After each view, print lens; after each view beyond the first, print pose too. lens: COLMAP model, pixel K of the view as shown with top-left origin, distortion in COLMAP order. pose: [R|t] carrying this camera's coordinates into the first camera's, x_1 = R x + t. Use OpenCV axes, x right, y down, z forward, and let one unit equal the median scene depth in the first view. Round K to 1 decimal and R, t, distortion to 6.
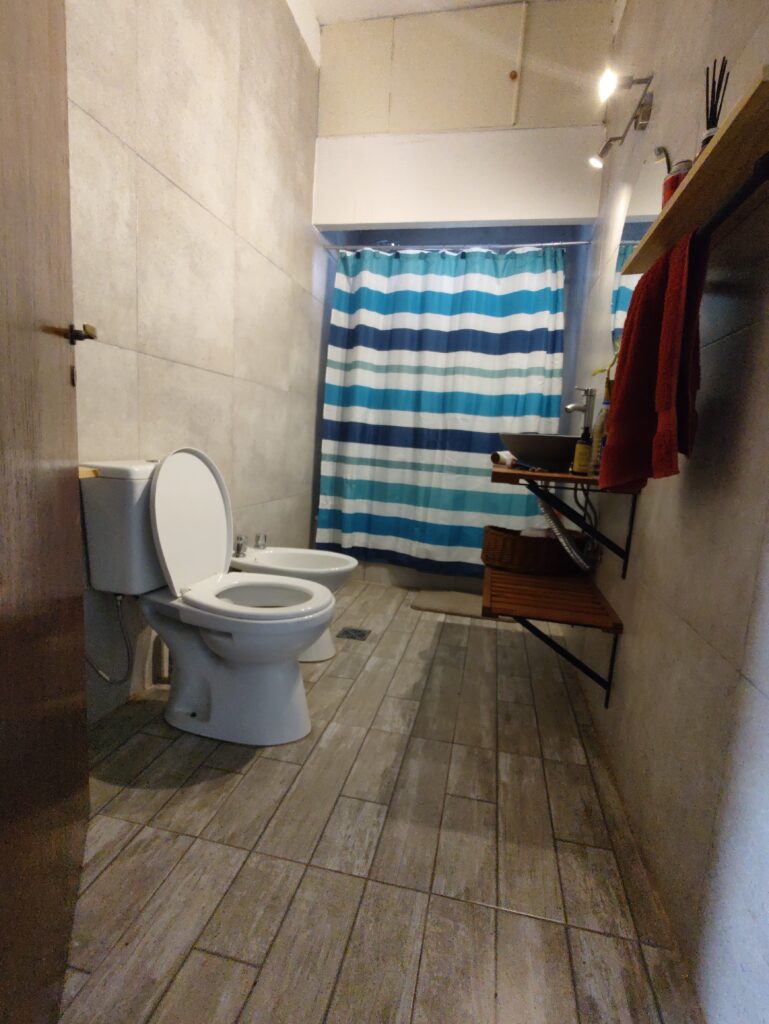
lens RADIAL K [[499.5, 0, 387.0], [0, 499.5, 514.0], [0, 0, 1]] dist [-0.001661, 0.001185]
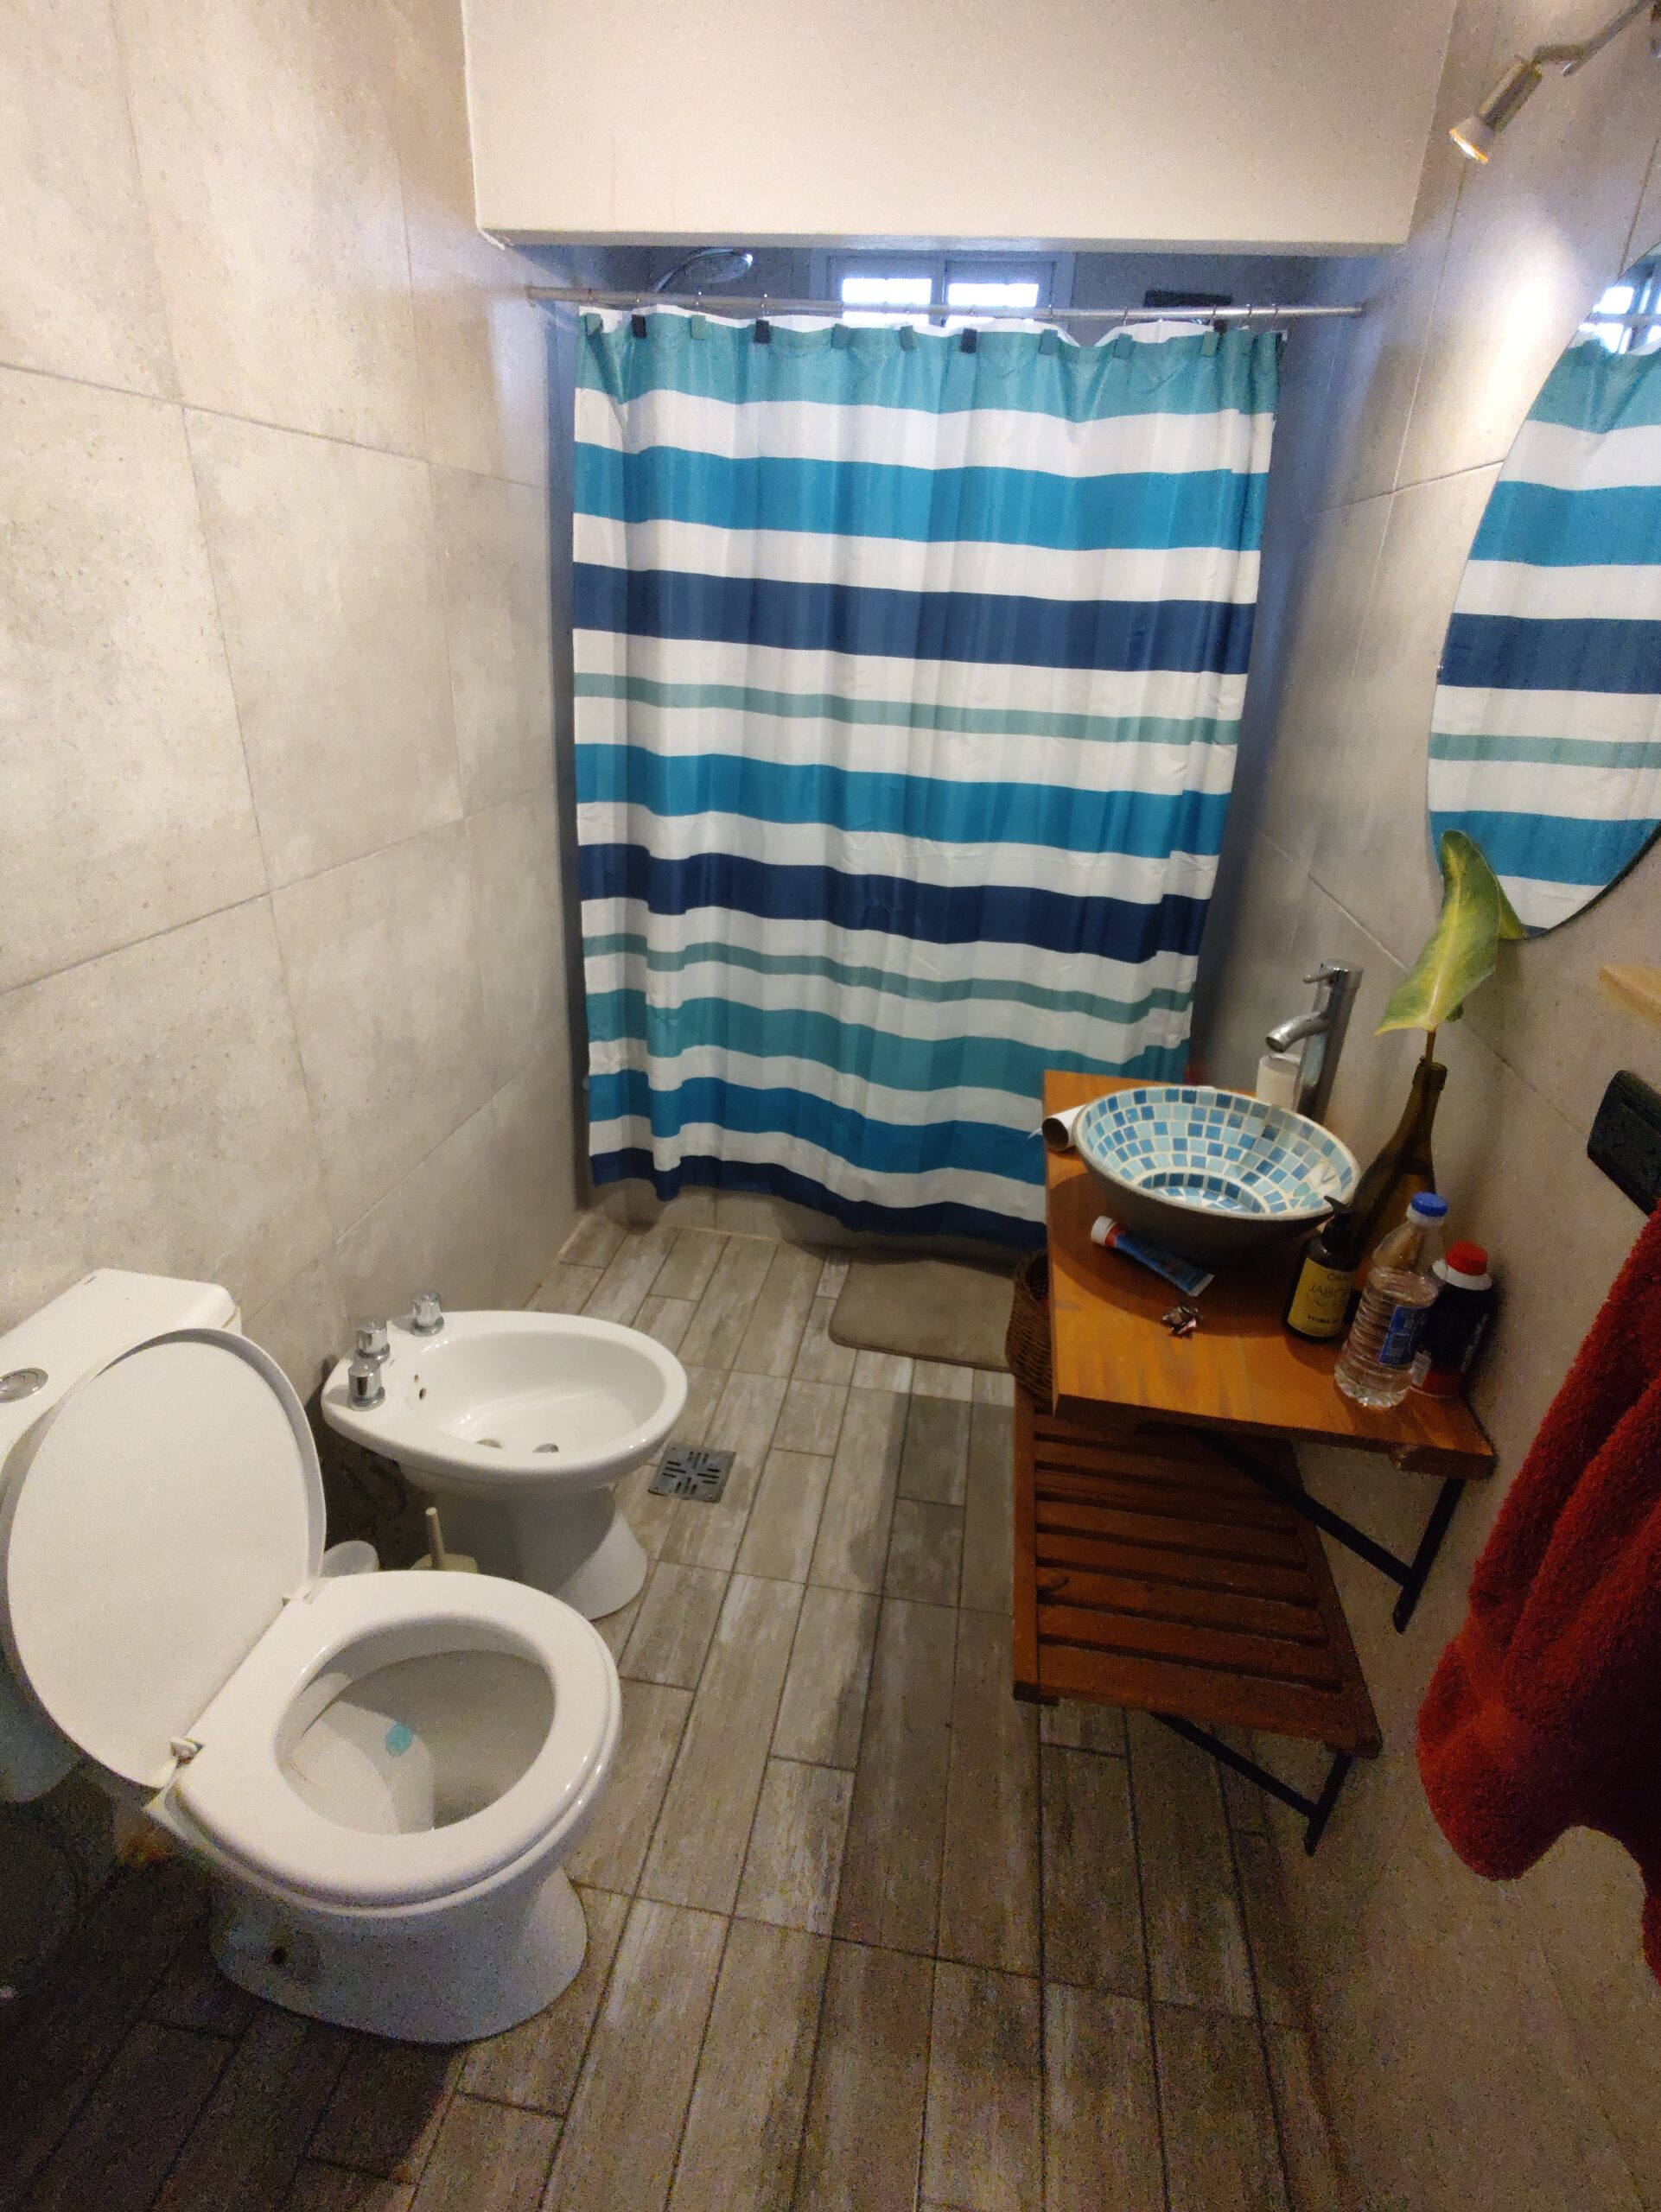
lens RADIAL K [[1079.1, 0, 835.8], [0, 1079.1, 1110.4], [0, 0, 1]] dist [-0.001661, 0.001185]
pose [[0.998350, -0.035985, 0.044738, 0.018857], [0.020884, 0.953440, 0.300858, -0.253859], [-0.053481, -0.299428, 0.952619, 0.195408]]
